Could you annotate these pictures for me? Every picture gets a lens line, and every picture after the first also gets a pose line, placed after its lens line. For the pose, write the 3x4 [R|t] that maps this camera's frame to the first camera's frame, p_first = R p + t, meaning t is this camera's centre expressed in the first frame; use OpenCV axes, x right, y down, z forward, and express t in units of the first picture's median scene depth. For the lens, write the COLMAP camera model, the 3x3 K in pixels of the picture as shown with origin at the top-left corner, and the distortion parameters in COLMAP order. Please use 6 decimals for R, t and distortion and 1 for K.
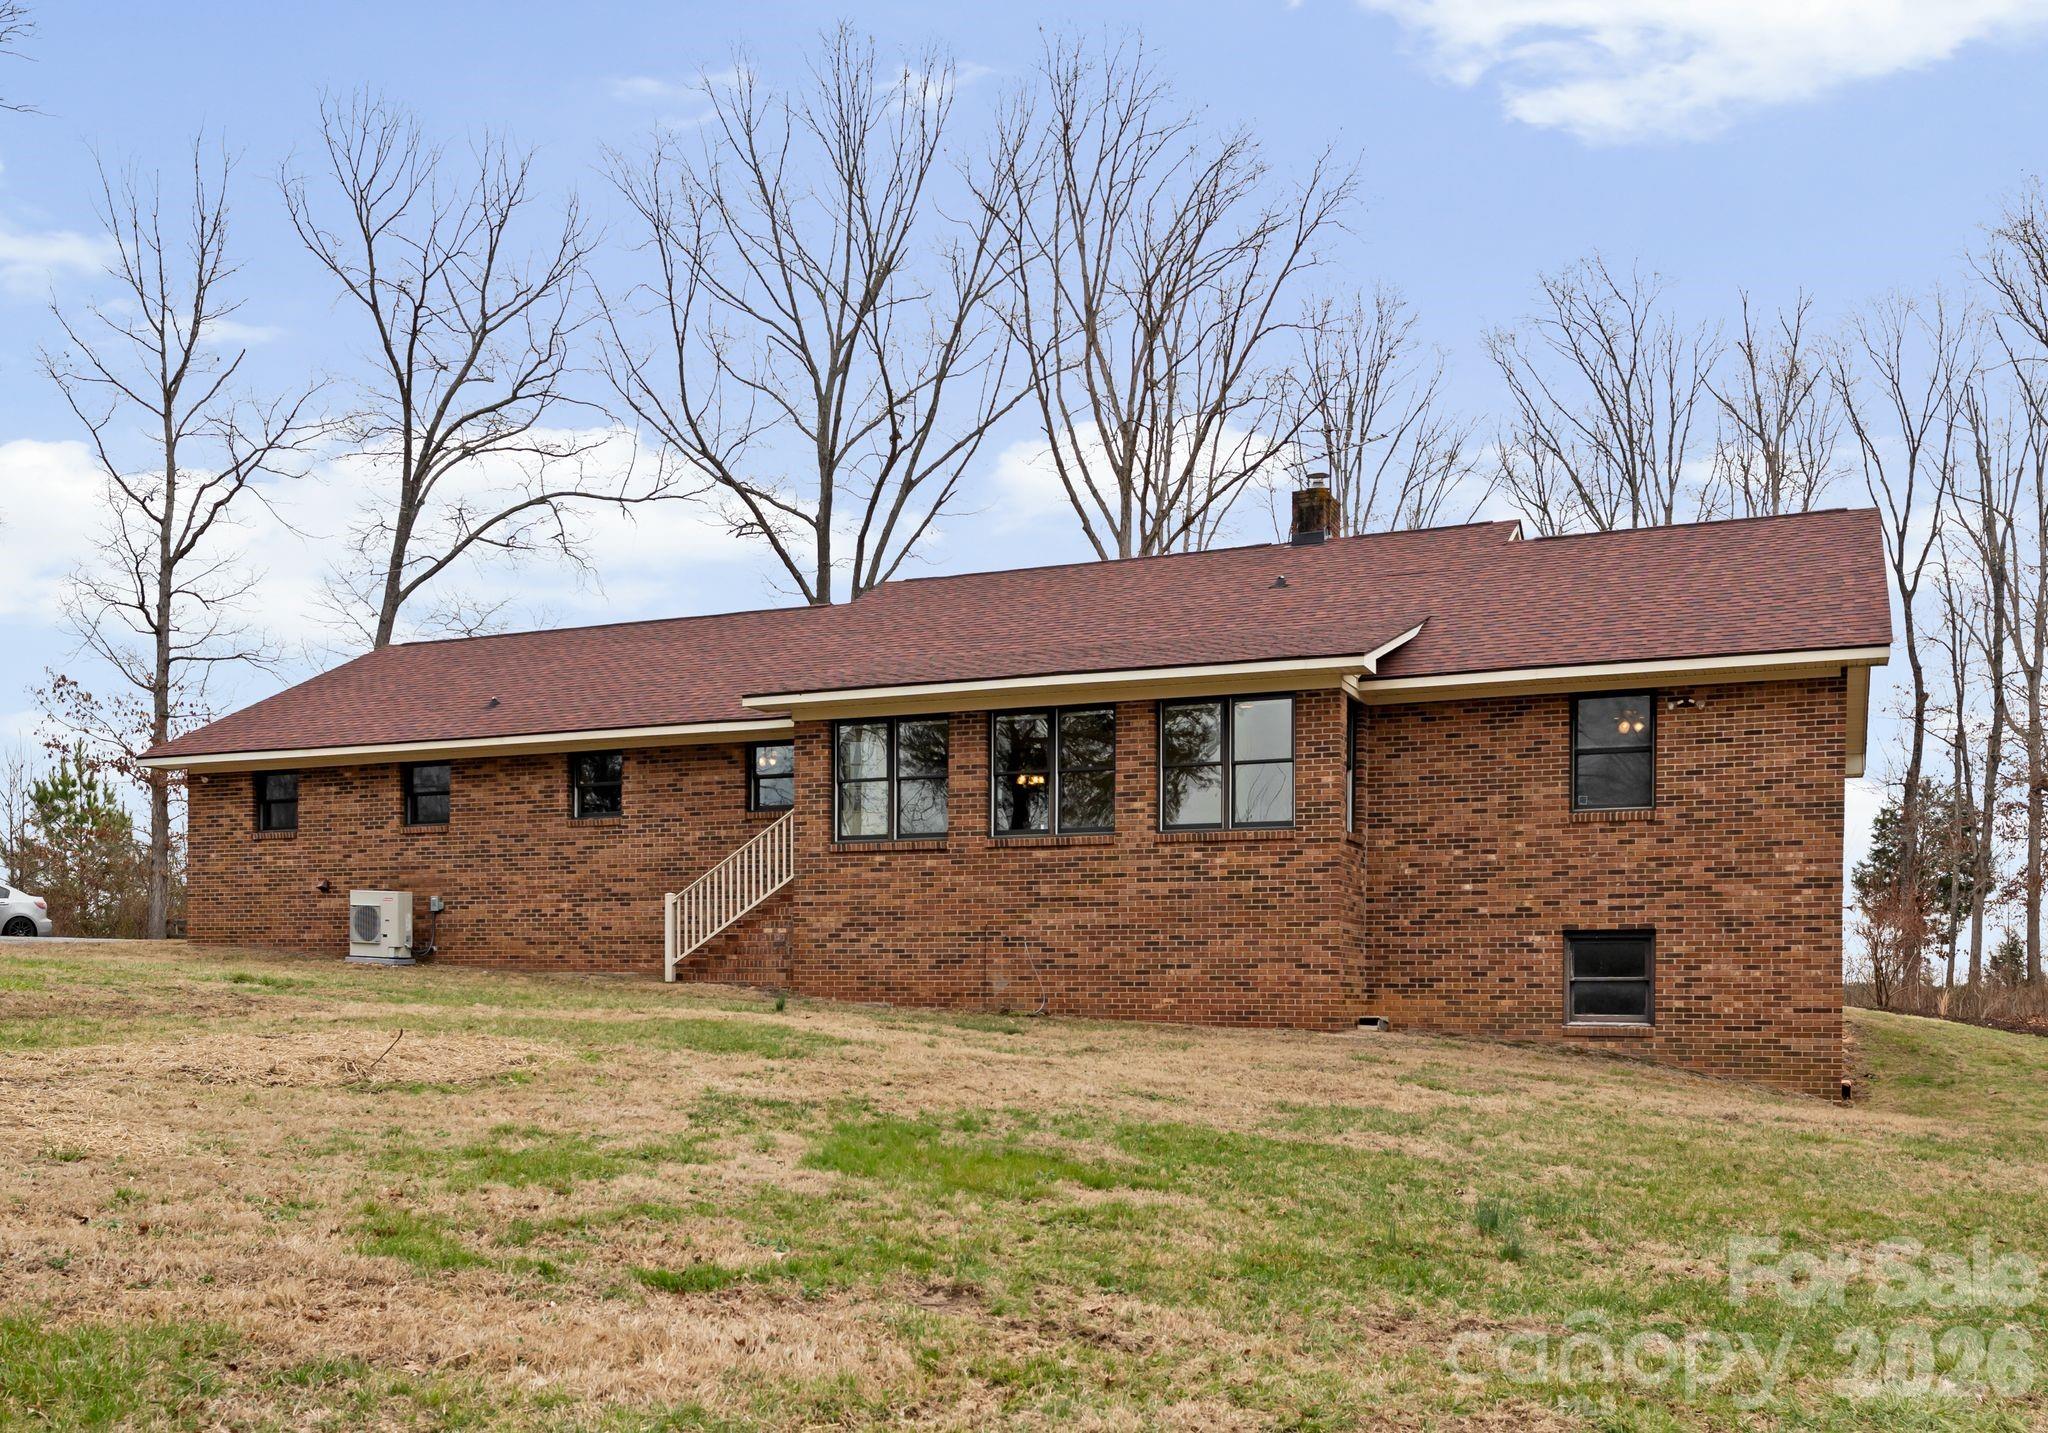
lens RADIAL K [[1733.0, 0, 1027.4], [0, 1733.0, 1040.6], [0, 0, 1]] dist [-0.000122, 0.002300]
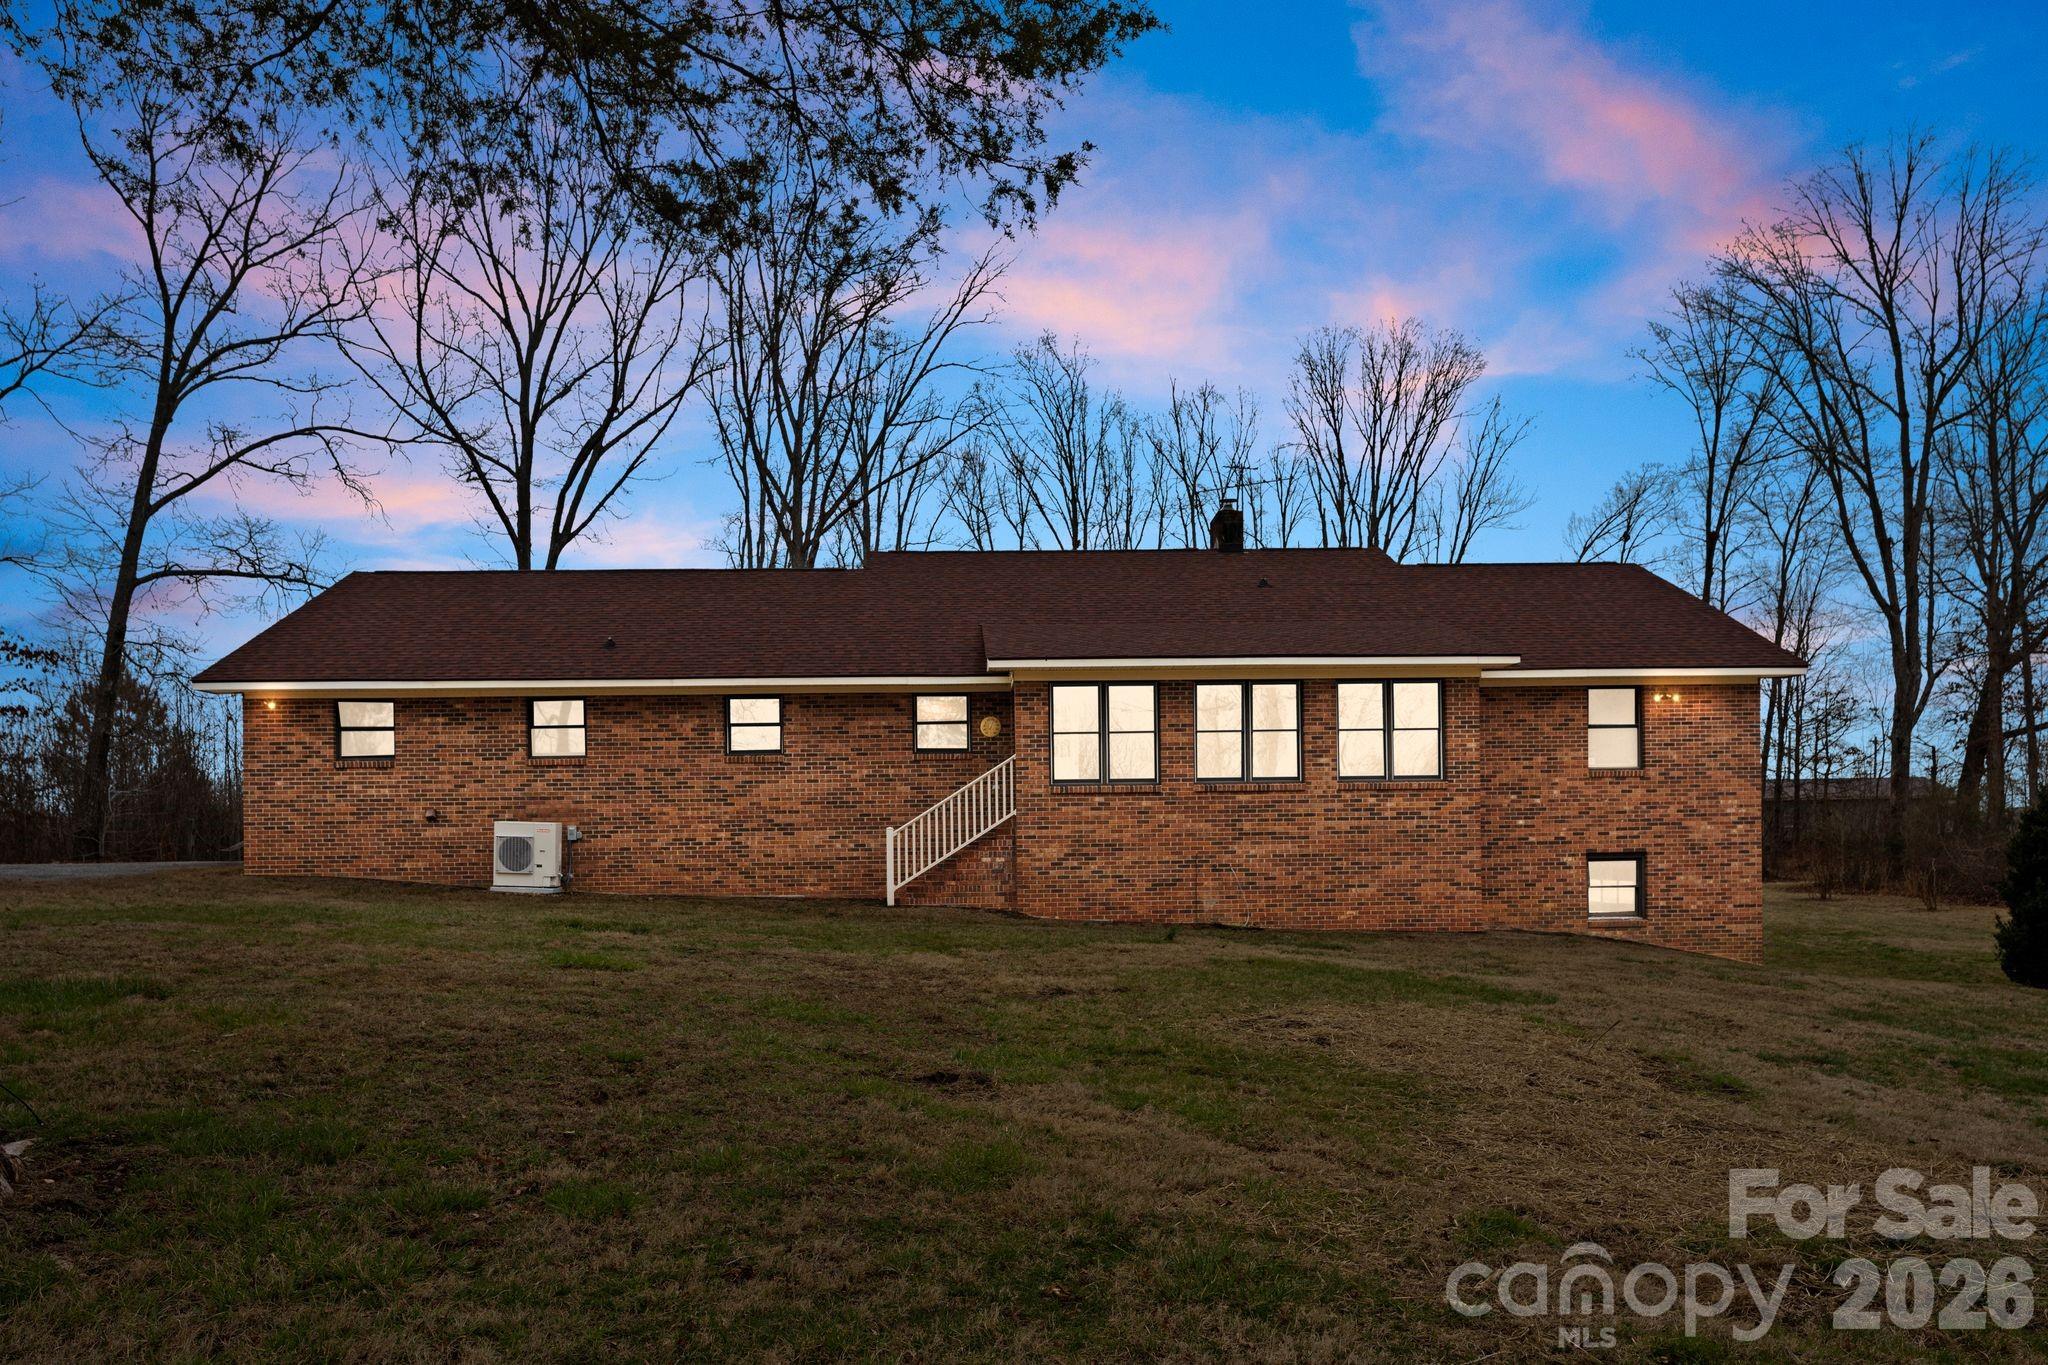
lens RADIAL K [[1307.3, 0, 1014.0], [0, 1307.3, 862.9], [0, 0, 1]] dist [-0.001061, -0.000038]
pose [[0.908739, -0.022714, 0.416747, -0.511896], [0.030114, 0.999484, -0.011190, -0.052632], [-0.416278, 0.022718, 0.908954, 0.204852]]
